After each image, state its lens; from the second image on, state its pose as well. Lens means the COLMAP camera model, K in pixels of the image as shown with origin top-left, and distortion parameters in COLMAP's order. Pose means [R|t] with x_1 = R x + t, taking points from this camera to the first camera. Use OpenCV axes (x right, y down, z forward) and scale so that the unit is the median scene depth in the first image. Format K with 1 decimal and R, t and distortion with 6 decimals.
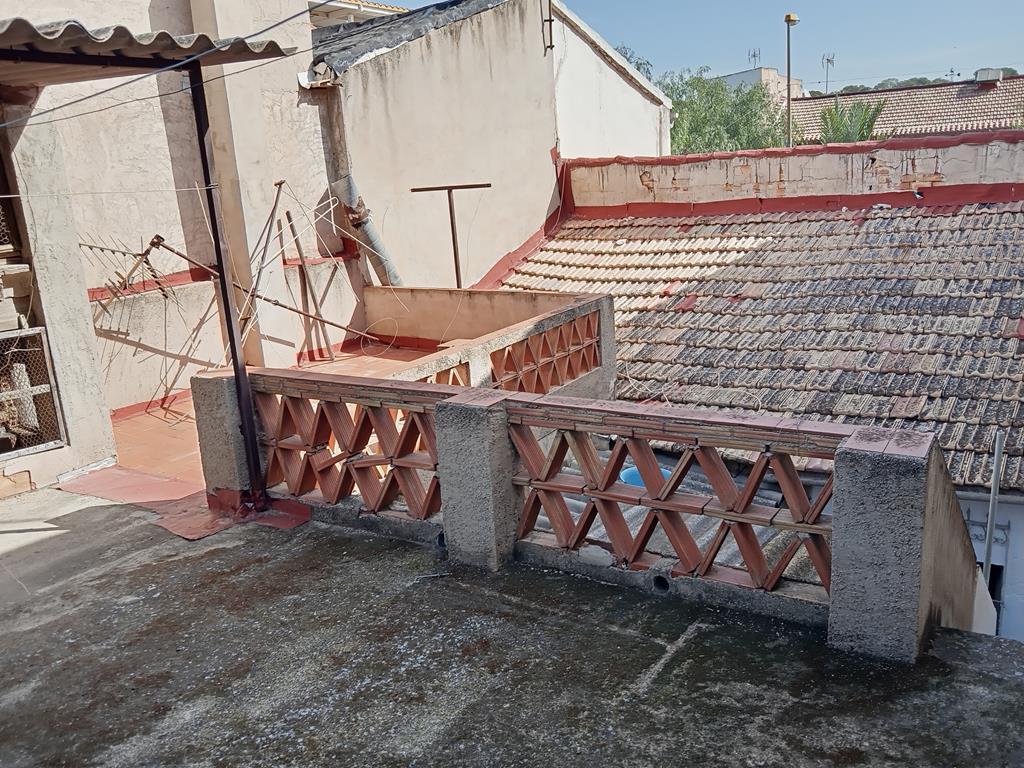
lens RADIAL K [[819.6, 0, 512.0], [0, 819.6, 384.0], [0, 0, 1]] dist [0.085958, -0.185274]
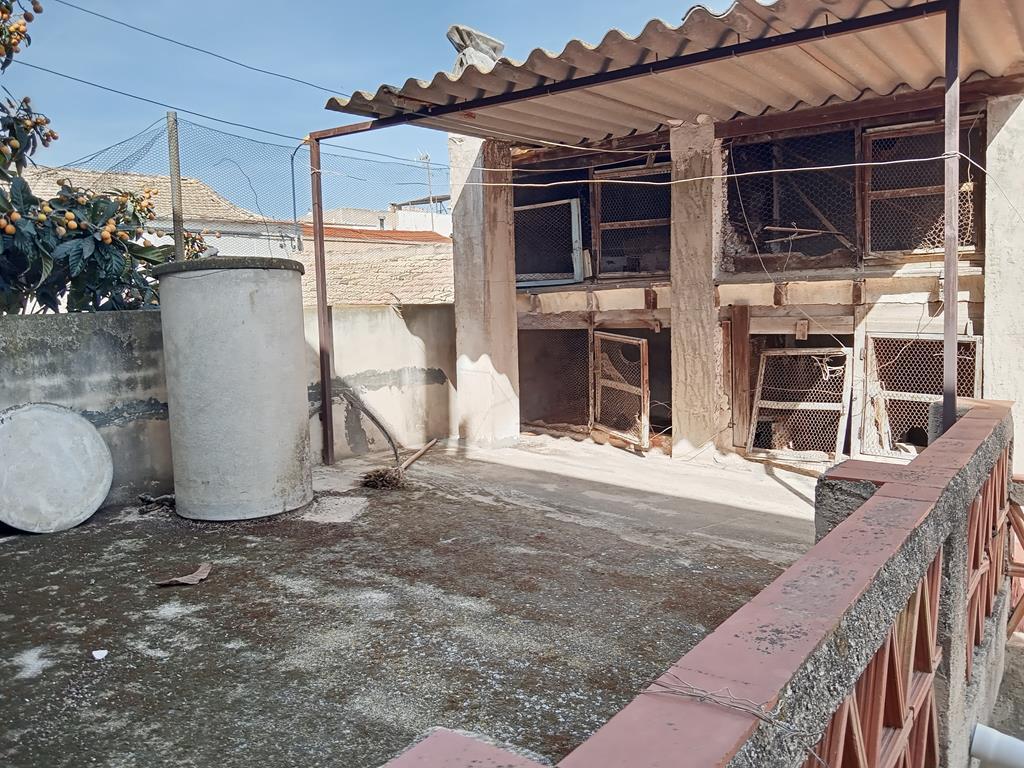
lens RADIAL K [[819.6, 0, 512.0], [0, 819.6, 384.0], [0, 0, 1]] dist [0.085958, -0.185274]
pose [[0.021839, 0.194287, -0.980702, 0.517654], [-0.255491, 0.949449, 0.182406, -0.084923], [0.966565, 0.246577, 0.070374, 0.712200]]
